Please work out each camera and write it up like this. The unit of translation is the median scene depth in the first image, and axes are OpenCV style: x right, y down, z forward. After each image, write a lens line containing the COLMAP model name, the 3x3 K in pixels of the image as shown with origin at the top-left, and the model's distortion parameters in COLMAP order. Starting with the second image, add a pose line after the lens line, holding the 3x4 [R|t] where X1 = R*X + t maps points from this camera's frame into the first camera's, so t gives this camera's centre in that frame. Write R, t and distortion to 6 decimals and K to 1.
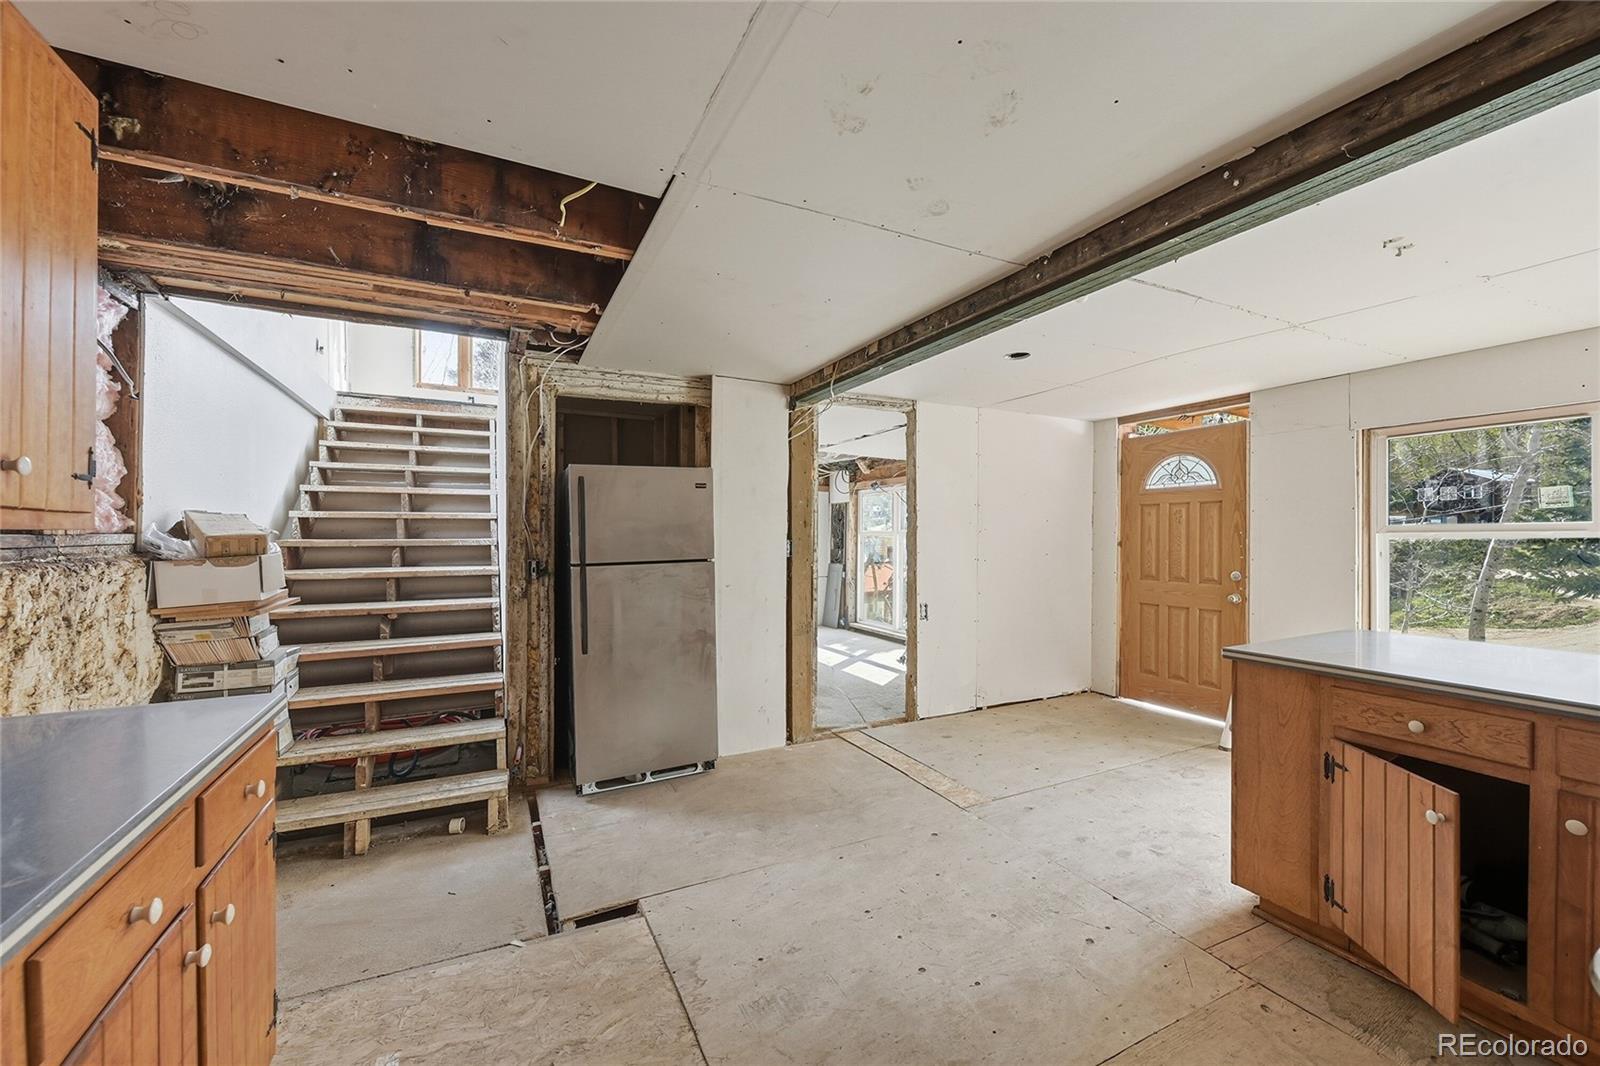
lens RADIAL K [[635.8, 0, 812.0], [0, 635.8, 534.6], [0, 0, 1]] dist [0.000178, -0.000020]
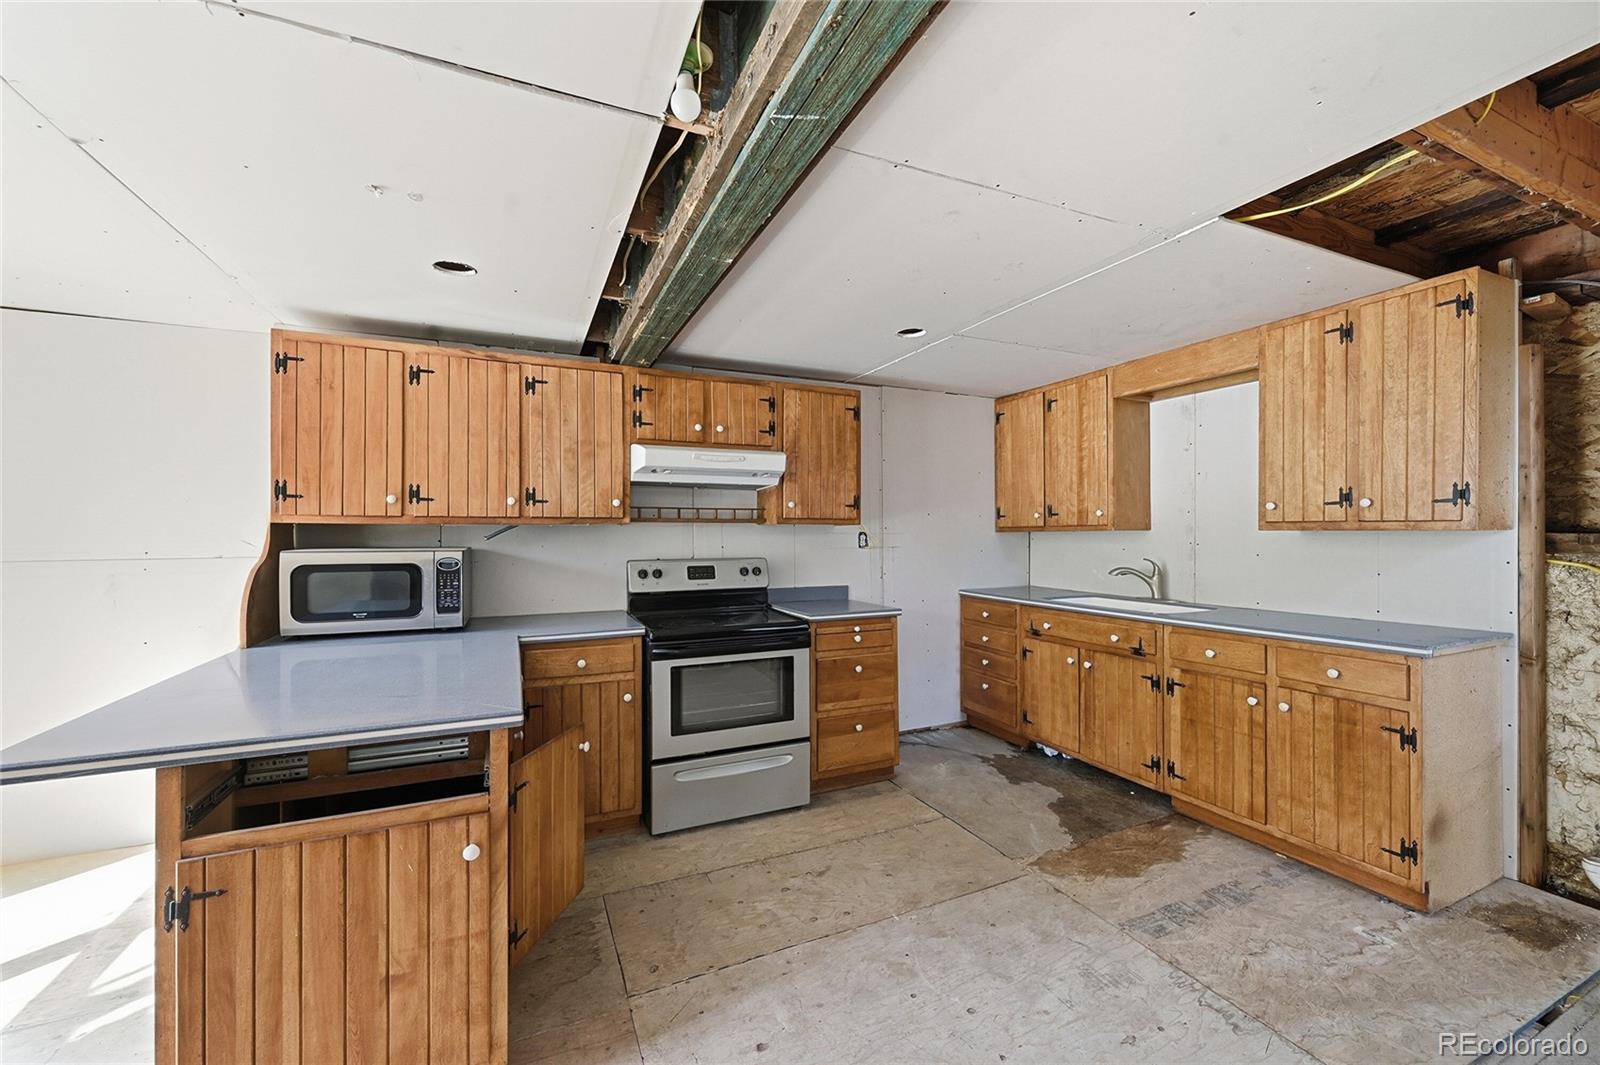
lens RADIAL K [[635.2, 0, 802.3], [0, 635.2, 539.4], [0, 0, 1]] dist [-0.000847, -0.000136]
pose [[-0.998735, 0.003903, 0.050125, 0.165004], [0.004616, 0.999890, 0.014104, -0.004910], [-0.050064, 0.014318, -0.998643, 0.863233]]
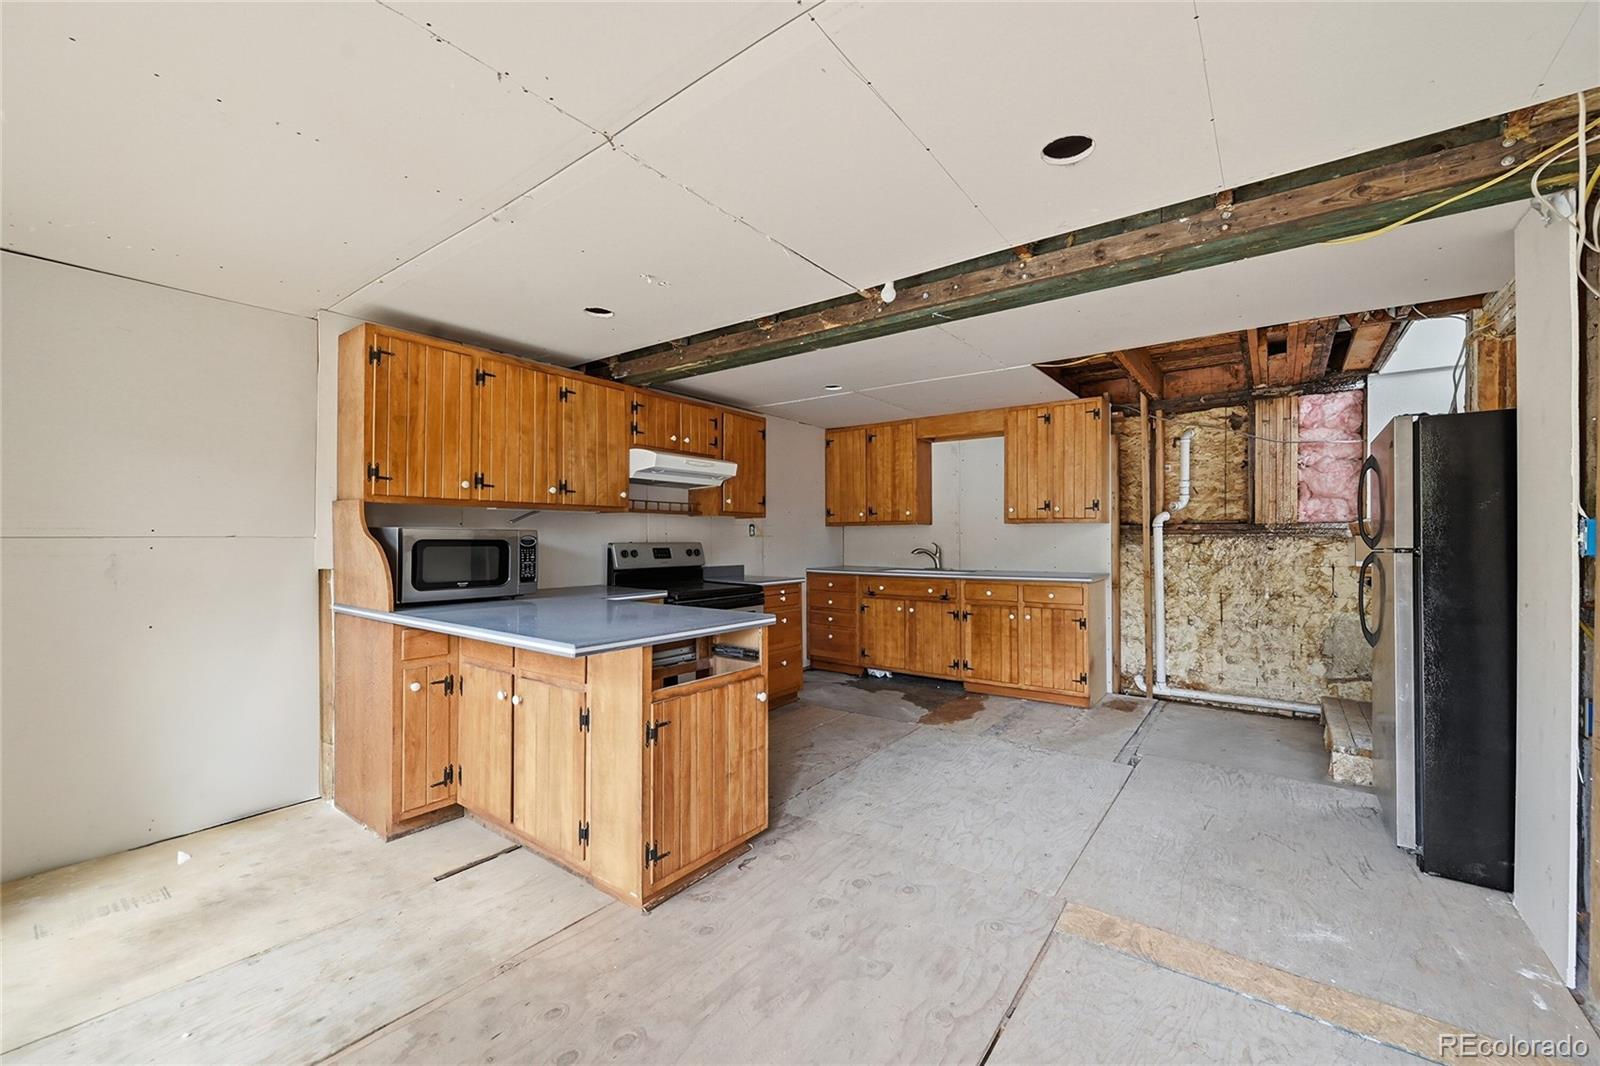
lens RADIAL K [[635.2, 0, 802.3], [0, 635.2, 539.9], [0, 0, 1]] dist [-0.000847, -0.000136]
pose [[-0.898301, 0.002617, -0.439372, 0.572791], [-0.000539, 0.999975, 0.007057, 0.019261], [0.439379, 0.006576, -0.898278, 1.064458]]
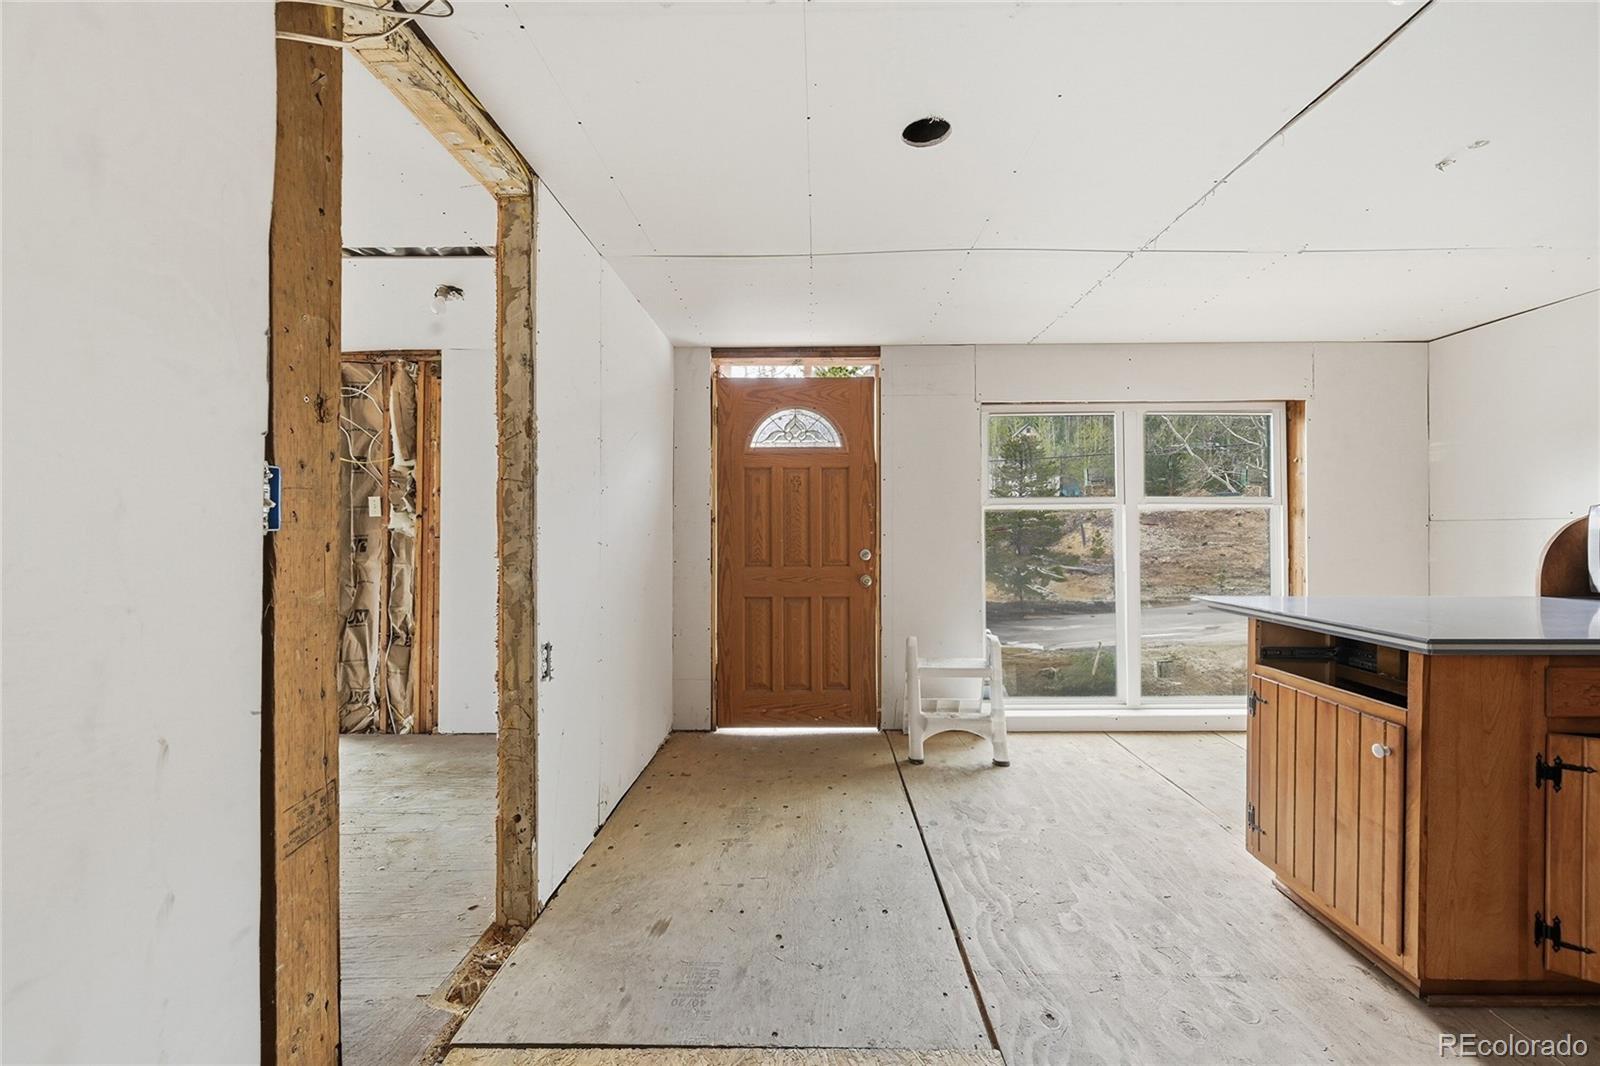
lens RADIAL K [[639.6, 0, 807.5], [0, 639.6, 529.4], [0, 0, 1]] dist [-0.000564, -0.000180]
pose [[0.470490, -0.000782, 0.882405, -0.138235], [0.003202, 0.999995, -0.000821, 0.031339], [-0.882400, 0.003212, 0.470490, 0.661520]]
